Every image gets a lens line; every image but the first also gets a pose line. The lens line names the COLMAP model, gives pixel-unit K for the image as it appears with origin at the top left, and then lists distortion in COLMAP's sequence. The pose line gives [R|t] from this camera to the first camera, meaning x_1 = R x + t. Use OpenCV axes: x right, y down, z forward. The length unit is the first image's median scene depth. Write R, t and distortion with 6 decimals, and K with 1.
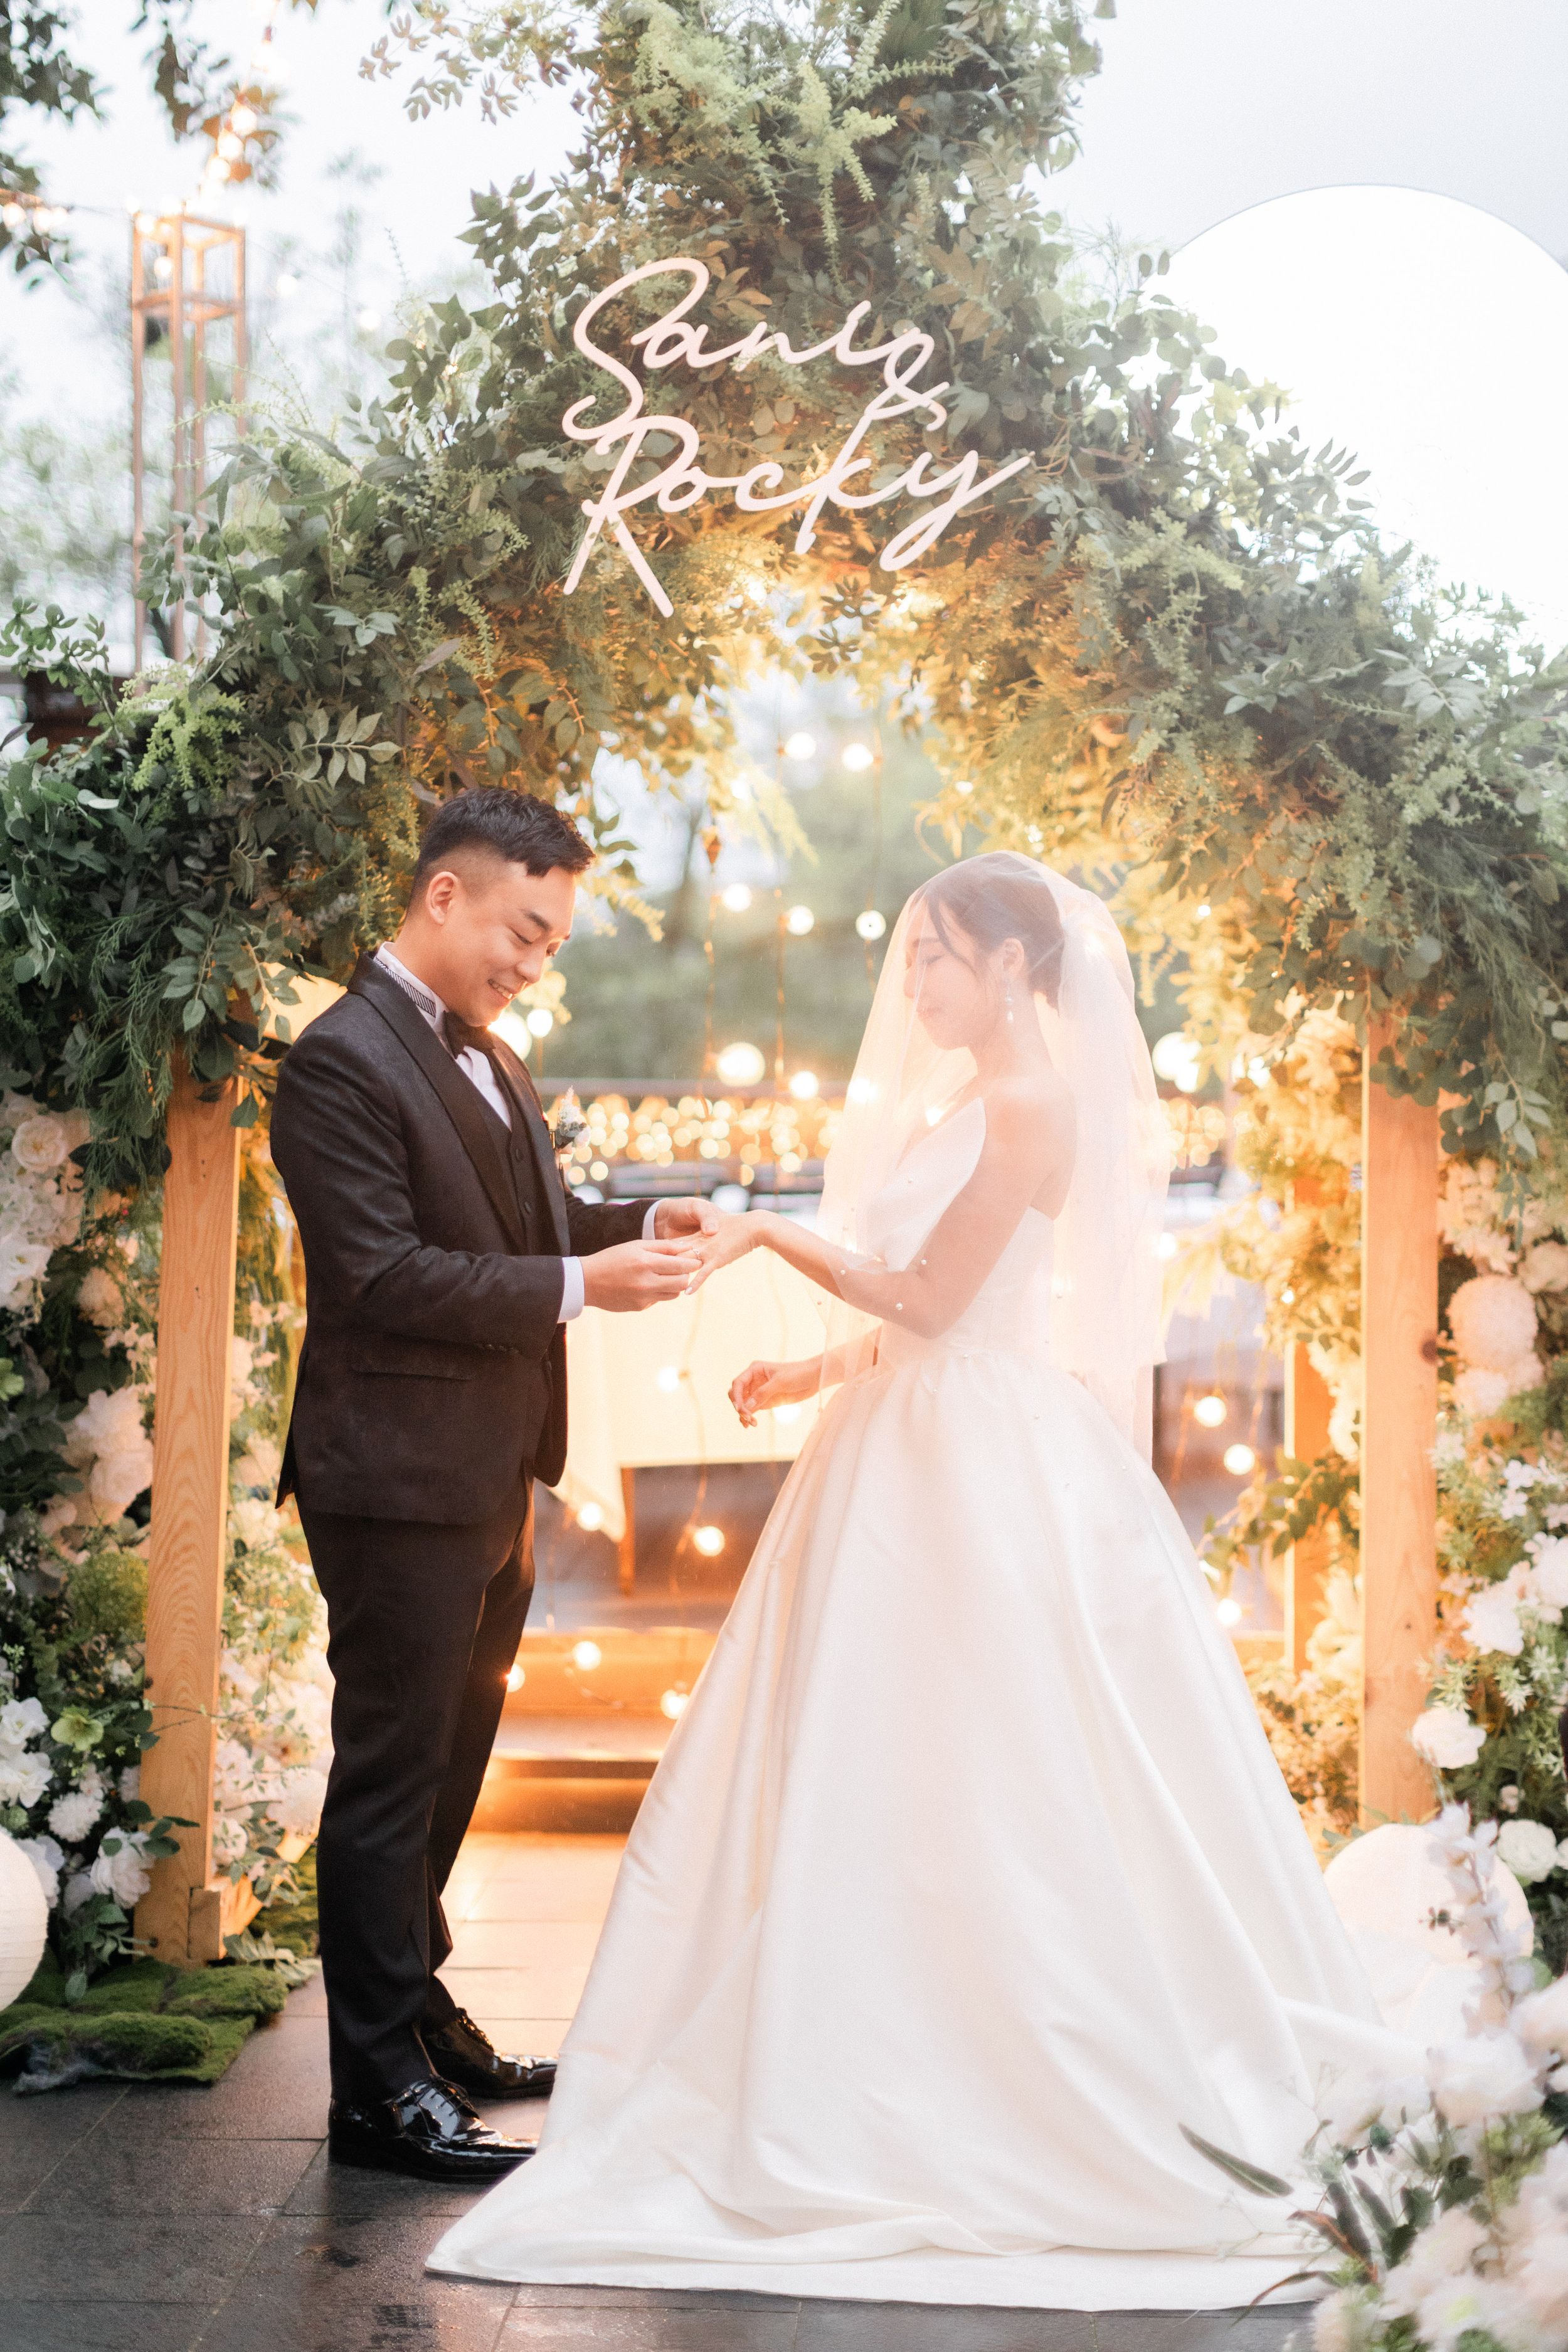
lens RADIAL K [[3454.2, 0, 784.0], [0, 3454.2, 1176.0], [0, 0, 1]] dist [0.009886, 0.009434]
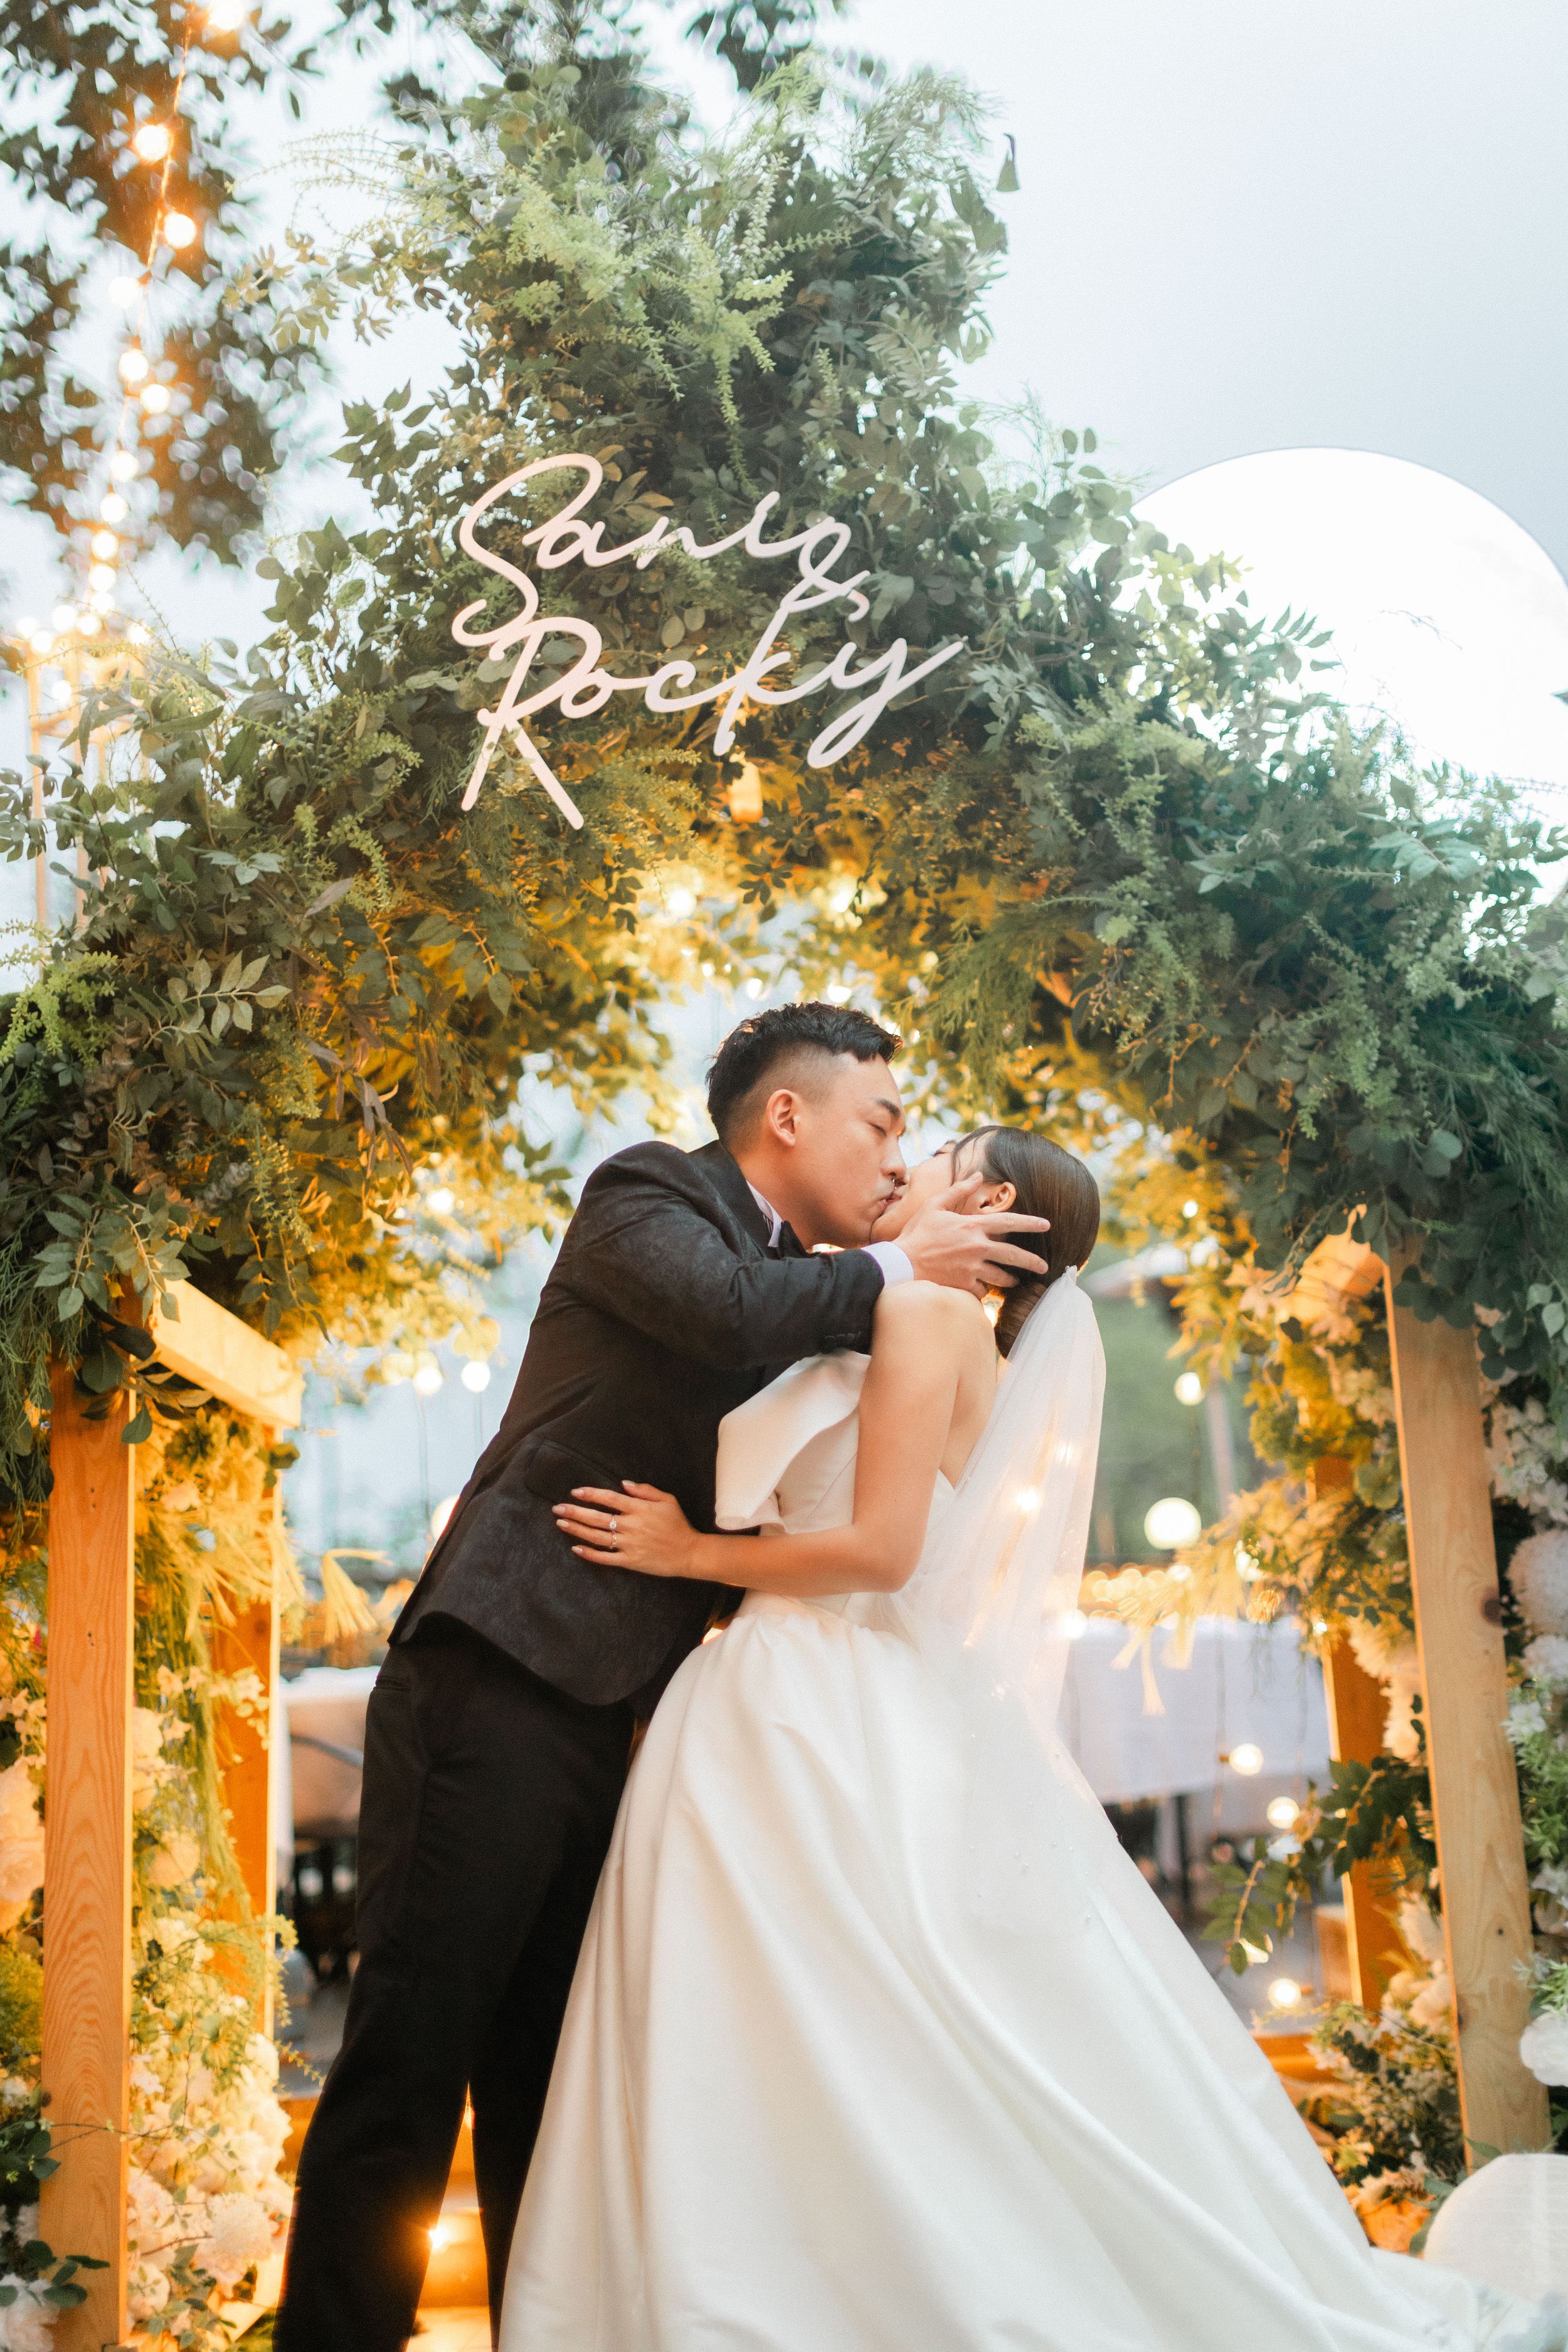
lens RADIAL K [[3454.2, 0, 784.0], [0, 3454.2, 1176.0], [0, 0, 1]] dist [0.009886, 0.009434]
pose [[0.997916, -0.063630, 0.010760, 0.004656], [0.064529, 0.982036, -0.177315, 0.089733], [0.000716, 0.177640, 0.984095, 0.119139]]
